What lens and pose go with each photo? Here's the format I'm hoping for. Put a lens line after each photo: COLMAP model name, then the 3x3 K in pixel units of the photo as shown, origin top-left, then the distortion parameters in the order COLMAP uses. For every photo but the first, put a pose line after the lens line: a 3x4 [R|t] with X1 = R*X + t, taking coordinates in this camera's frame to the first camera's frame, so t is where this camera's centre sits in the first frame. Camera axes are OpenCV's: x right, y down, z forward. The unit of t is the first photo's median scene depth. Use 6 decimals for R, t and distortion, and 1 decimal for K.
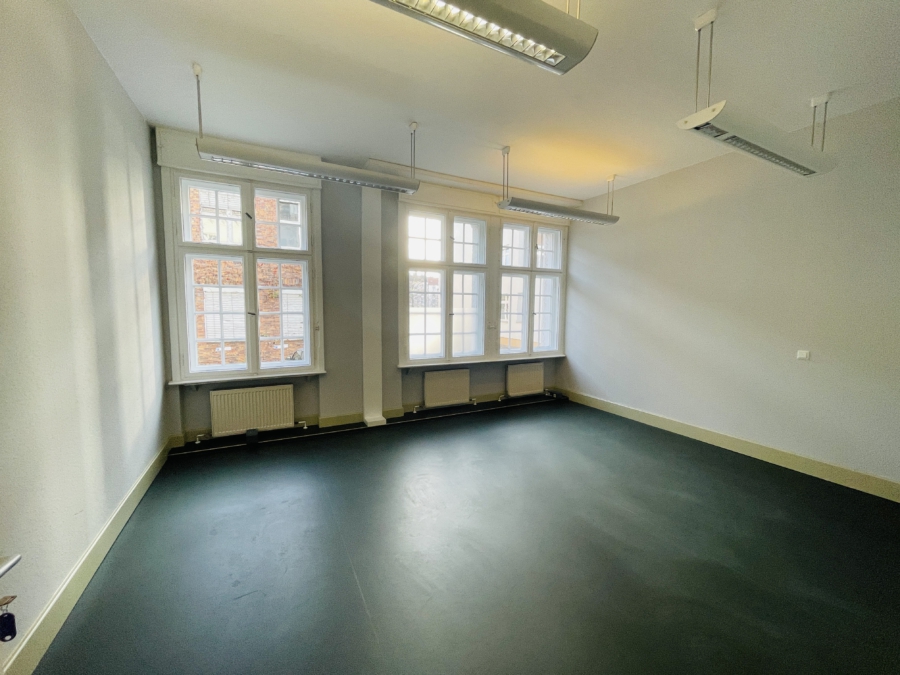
lens RADIAL K [[393.6, 0, 447.2], [0, 393.6, 340.5], [0, 0, 1]] dist [0.001023, -0.000117]
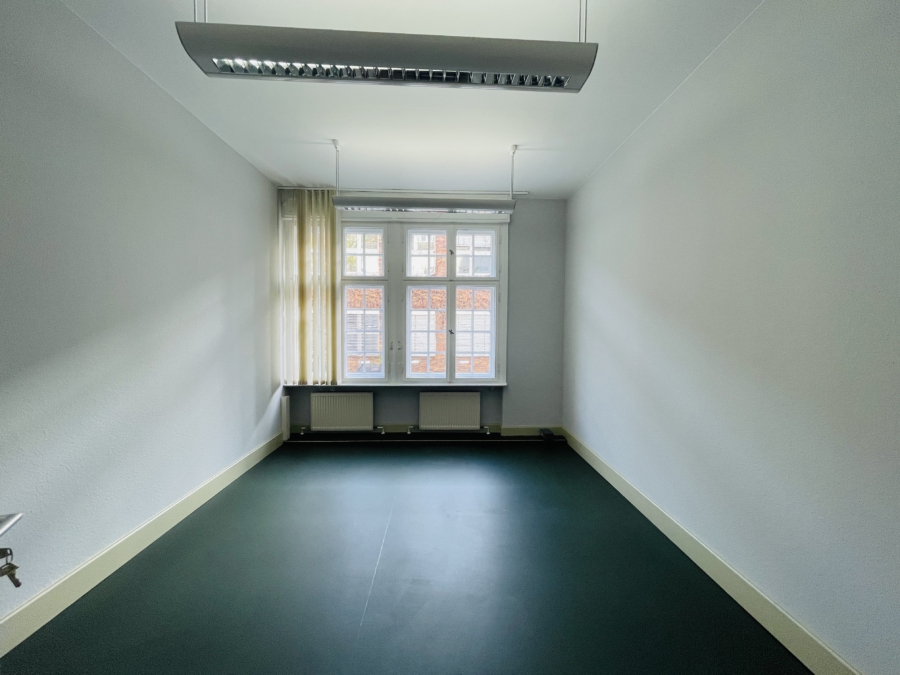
lens RADIAL K [[364.8, 0, 451.8], [0, 364.8, 334.6], [0, 0, 1]] dist [0.009285, 0.000045]
pose [[0.881036, 0.012410, -0.472886, 0.397157], [-0.041871, 0.997778, -0.051825, -0.015683], [0.471192, 0.065460, 0.879598, 0.224530]]
